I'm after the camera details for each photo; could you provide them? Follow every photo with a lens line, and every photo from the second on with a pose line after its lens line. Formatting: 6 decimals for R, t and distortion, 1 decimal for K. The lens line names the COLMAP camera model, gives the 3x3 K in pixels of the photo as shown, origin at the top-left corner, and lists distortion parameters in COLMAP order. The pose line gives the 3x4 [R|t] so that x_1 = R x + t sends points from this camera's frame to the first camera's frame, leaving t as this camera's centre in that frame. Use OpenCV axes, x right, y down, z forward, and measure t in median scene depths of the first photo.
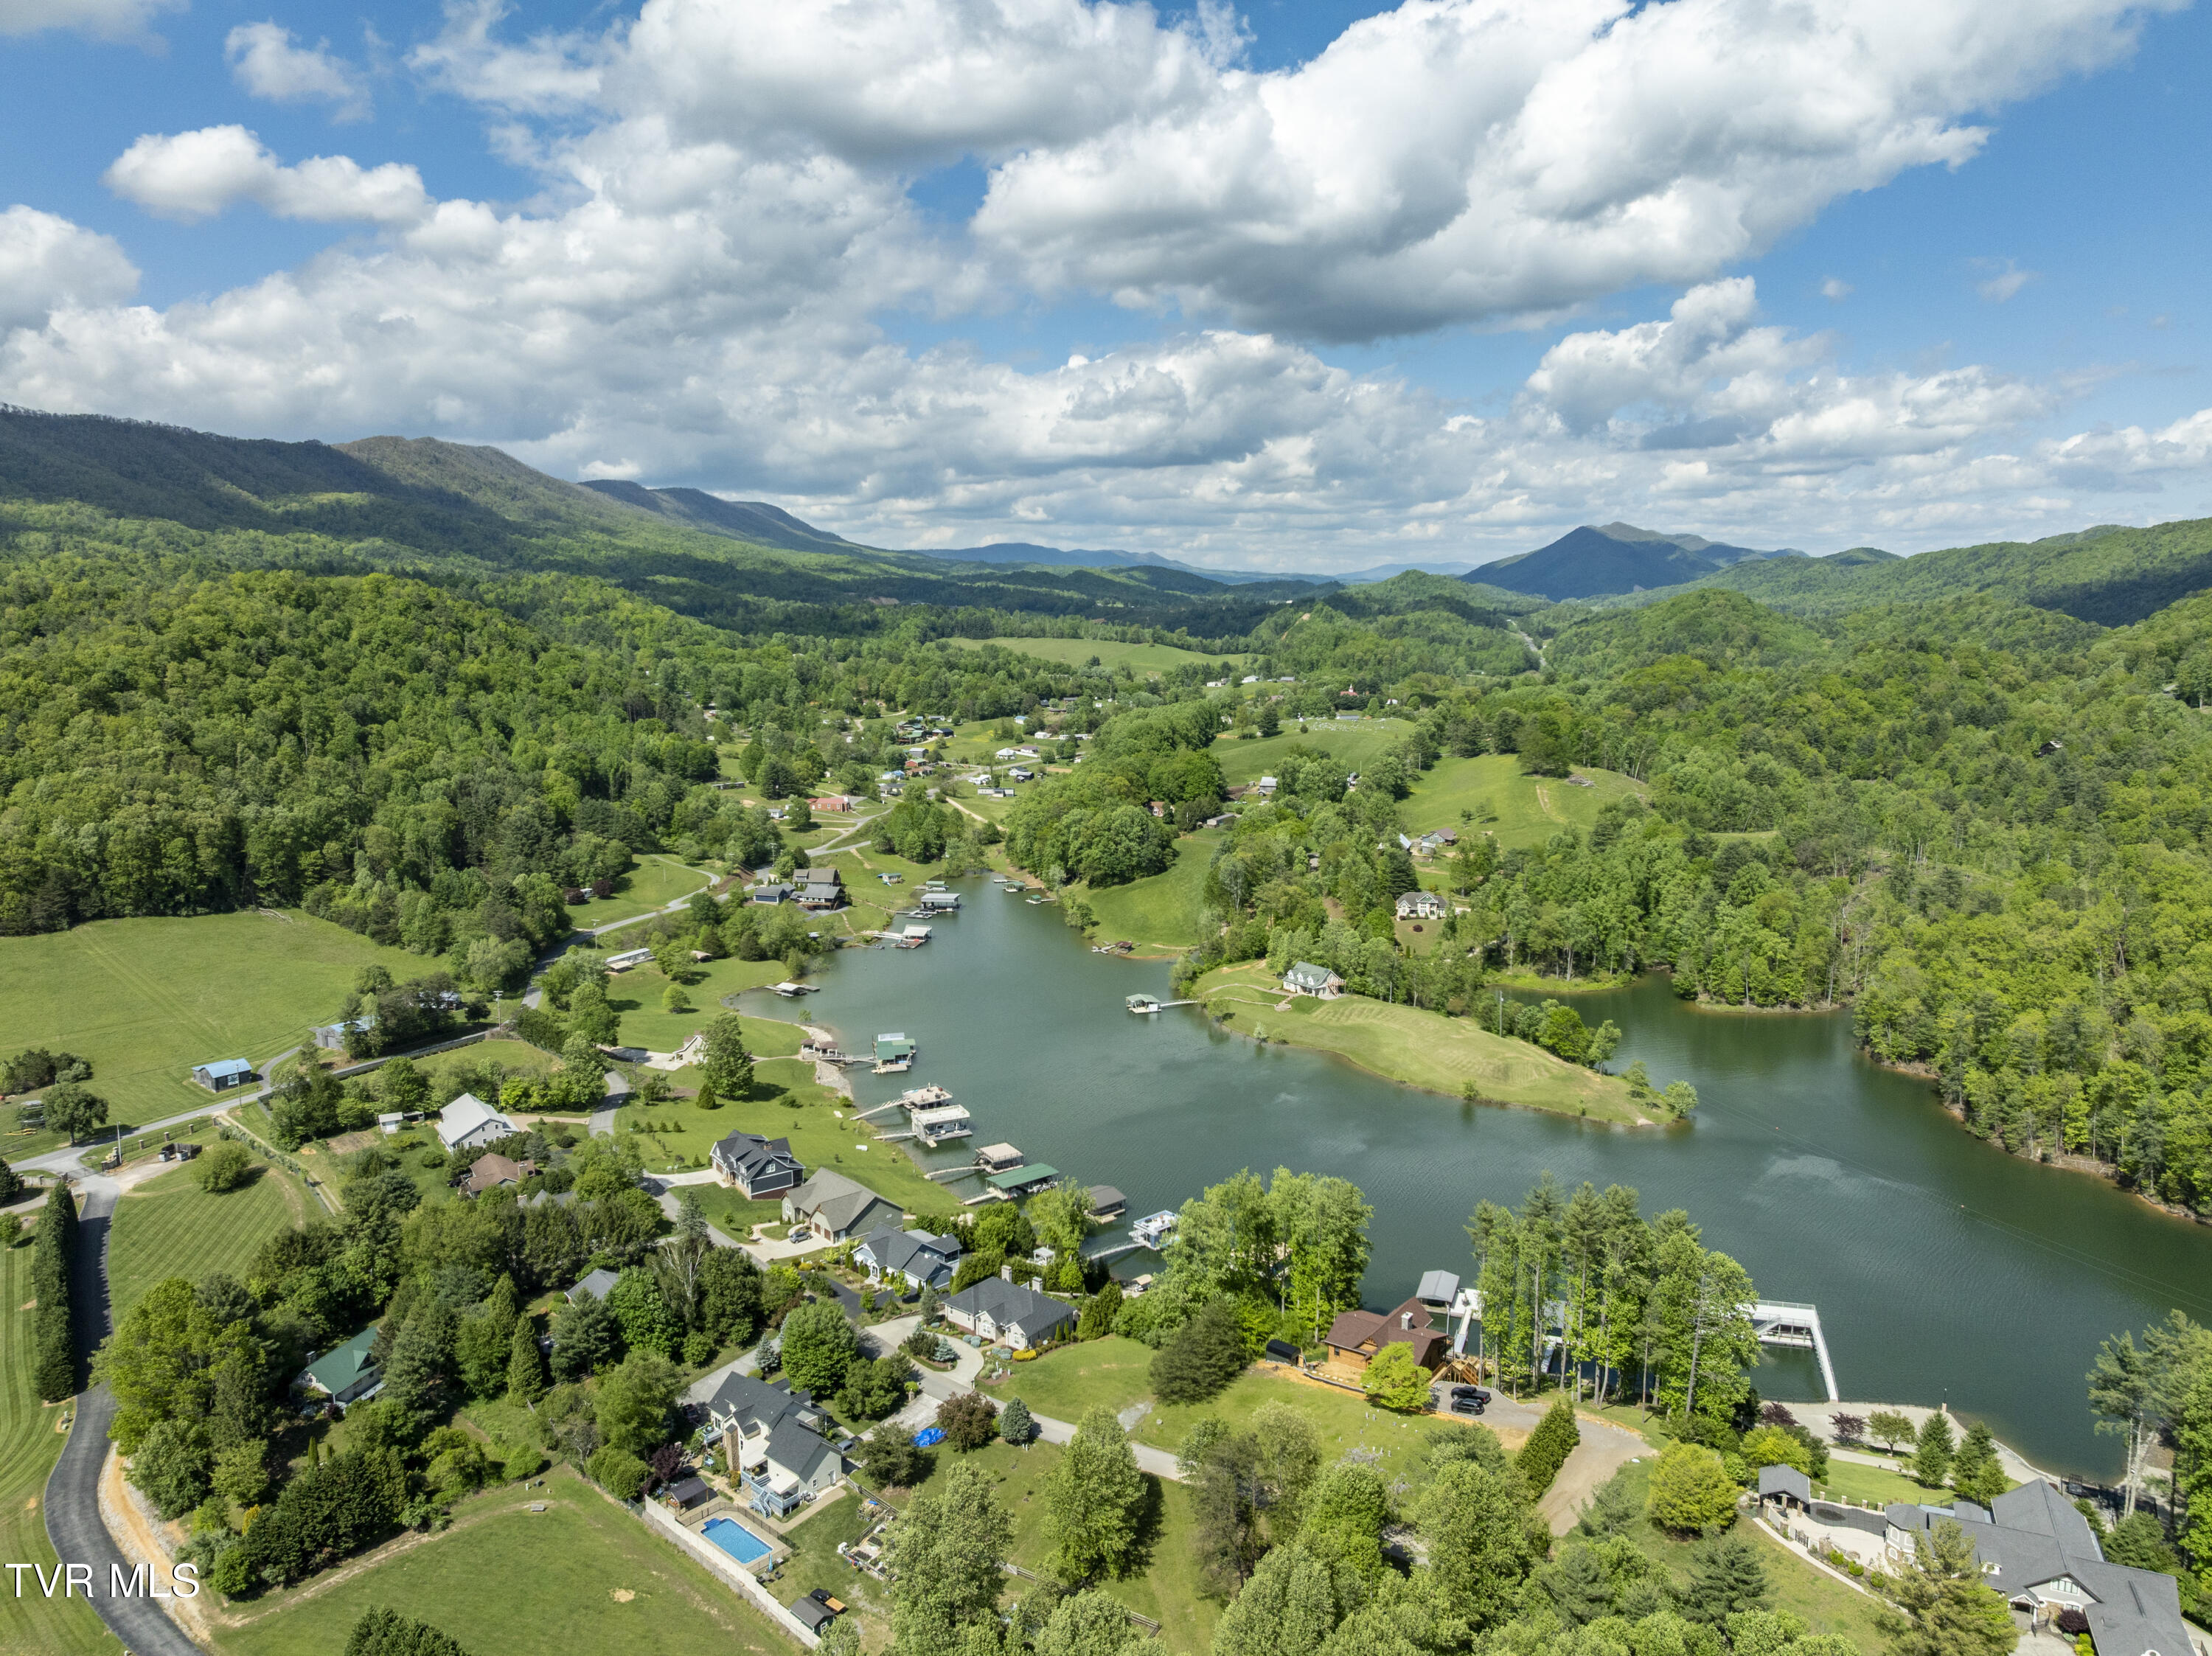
lens RADIAL K [[1563.7, 0, 1106.0], [0, 1563.7, 828.0], [0, 0, 1]] dist [-0.036911, 0.003354]
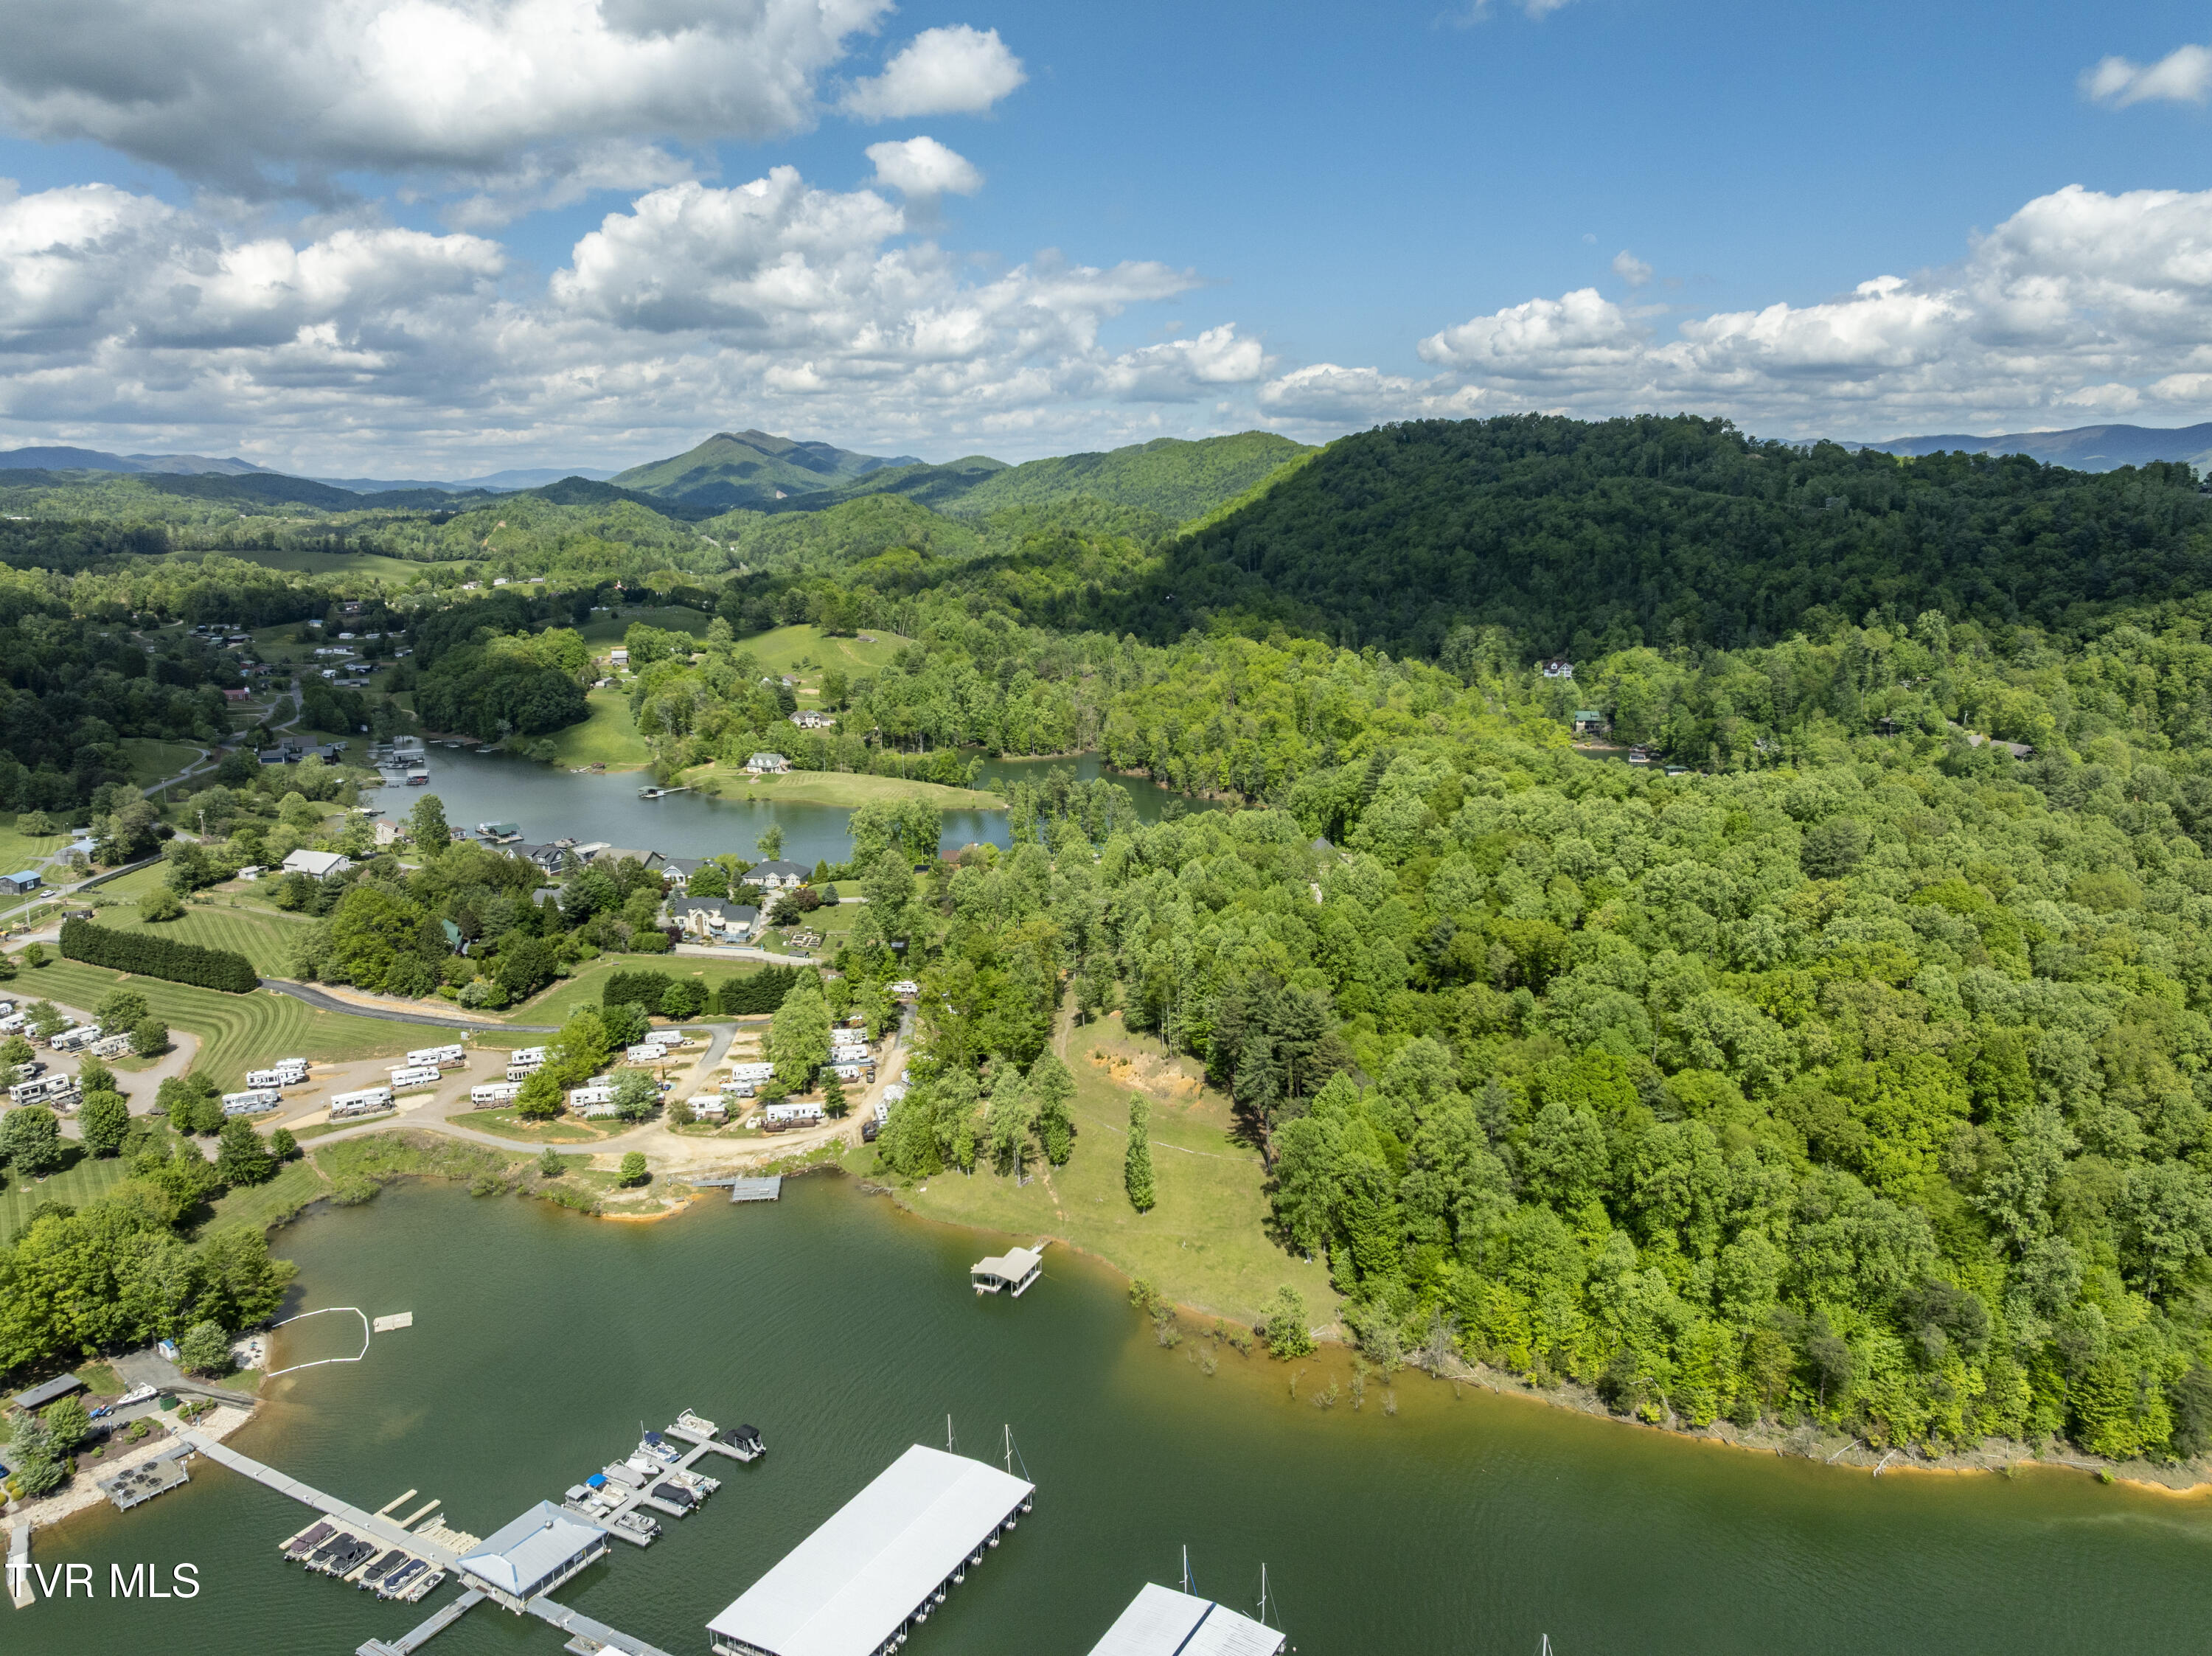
lens RADIAL K [[1563.7, 0, 1106.0], [0, 1563.7, 828.0], [0, 0, 1]] dist [-0.036911, 0.003354]
pose [[0.859674, -0.109370, 0.498997, -0.333054], [0.080326, 0.993602, 0.079392, 0.067258], [-0.504488, -0.028169, 0.862959, -0.424561]]
